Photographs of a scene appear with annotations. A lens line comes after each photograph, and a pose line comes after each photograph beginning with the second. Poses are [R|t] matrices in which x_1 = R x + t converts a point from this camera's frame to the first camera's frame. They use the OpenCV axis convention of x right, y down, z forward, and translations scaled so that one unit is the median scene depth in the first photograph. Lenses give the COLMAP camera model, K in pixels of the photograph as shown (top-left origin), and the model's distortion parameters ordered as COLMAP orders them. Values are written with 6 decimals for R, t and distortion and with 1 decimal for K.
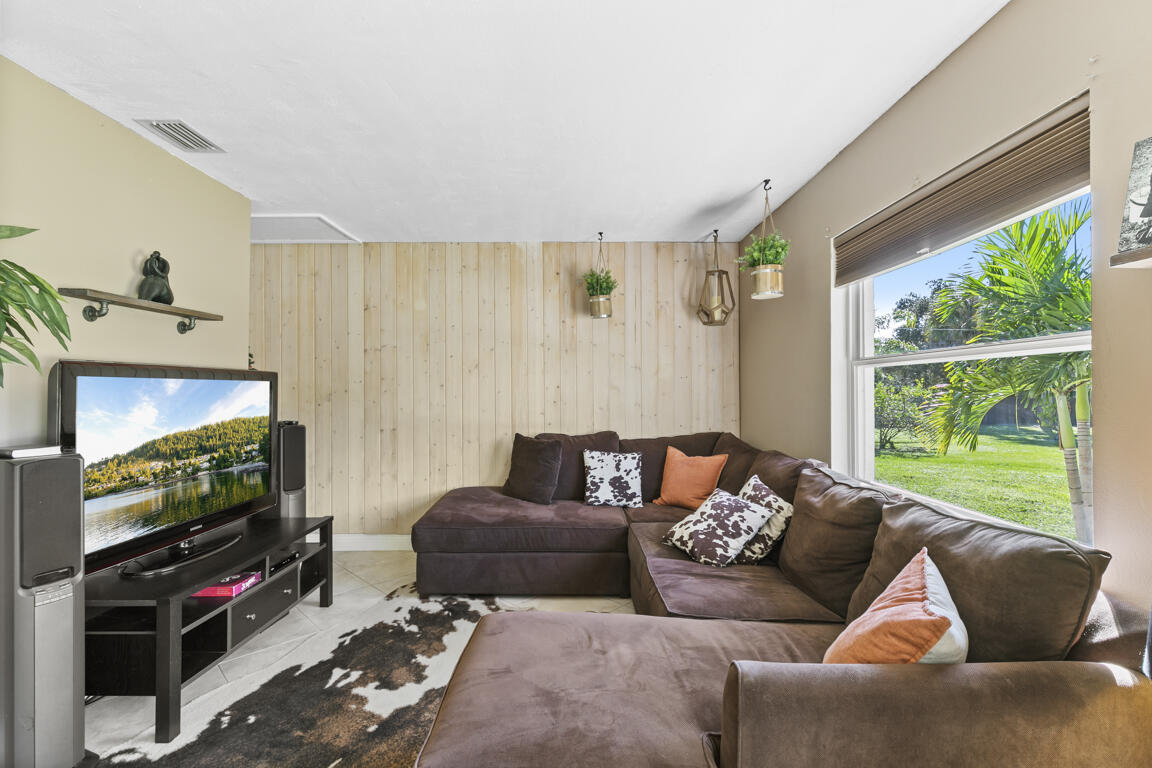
lens RADIAL K [[518.3, 0, 568.5], [0, 518.3, 386.9], [0, 0, 1]] dist [0.002033, -0.000955]
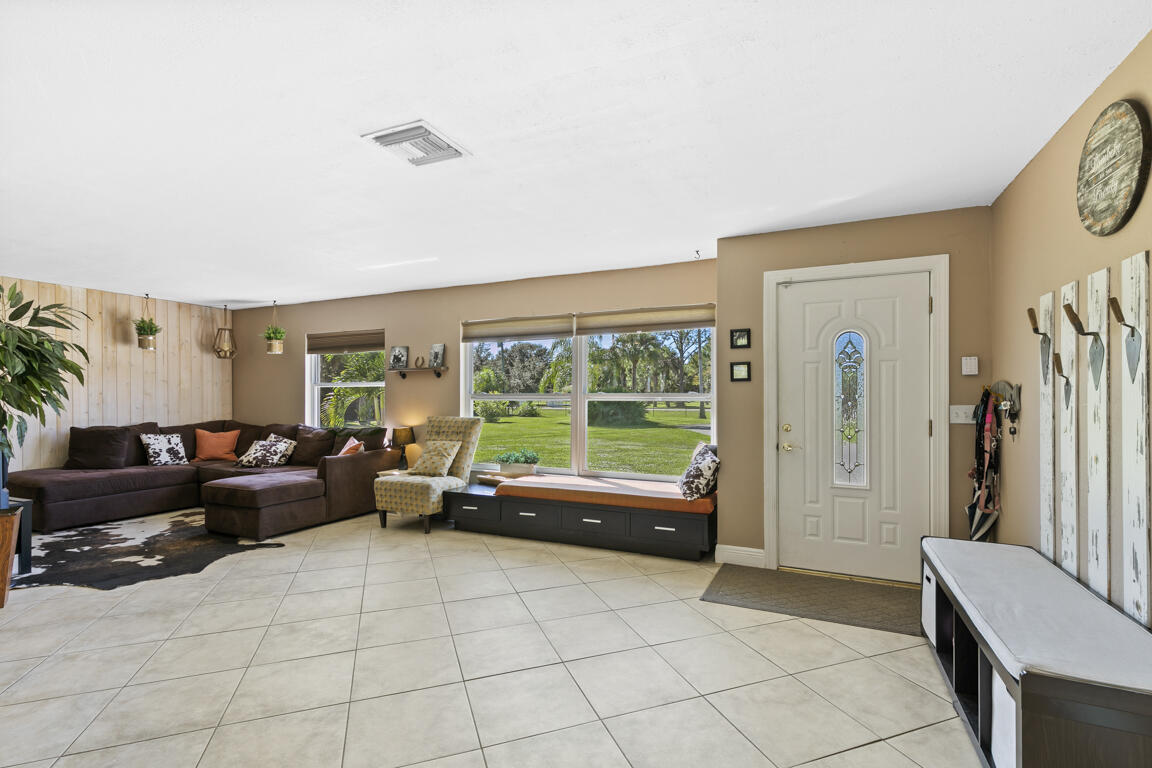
lens RADIAL K [[518.3, 0, 583.1], [0, 518.3, 391.4], [0, 0, 1]] dist [0.002033, -0.000955]
pose [[0.406653, 0.005847, 0.913564, -0.899484], [-0.006618, 0.999972, -0.003455, -0.010790], [-0.913559, -0.004642, 0.406680, -0.899795]]
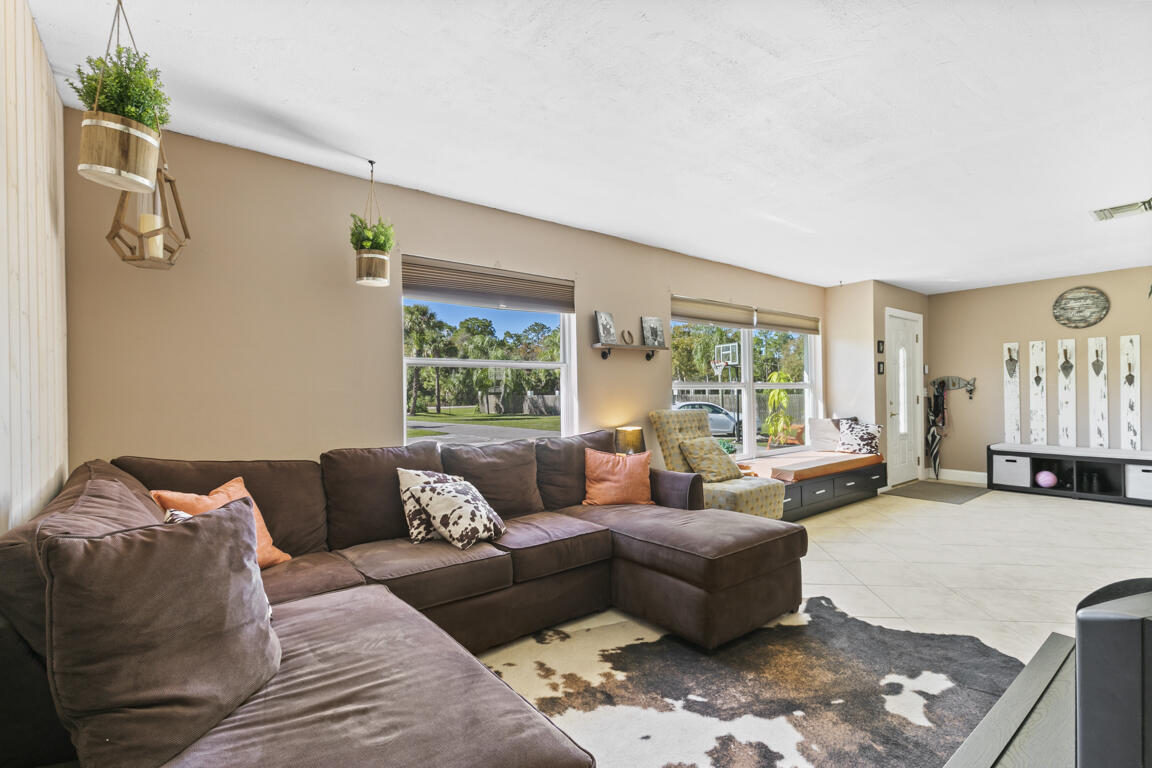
lens RADIAL K [[518.3, 0, 577.7], [0, 518.3, 388.9], [0, 0, 1]] dist [0.002033, -0.000955]
pose [[-0.626710, 0.011490, 0.779168, -0.481329], [0.003572, 0.999923, -0.011873, 0.026626], [-0.779244, -0.004657, -0.626703, 1.053592]]
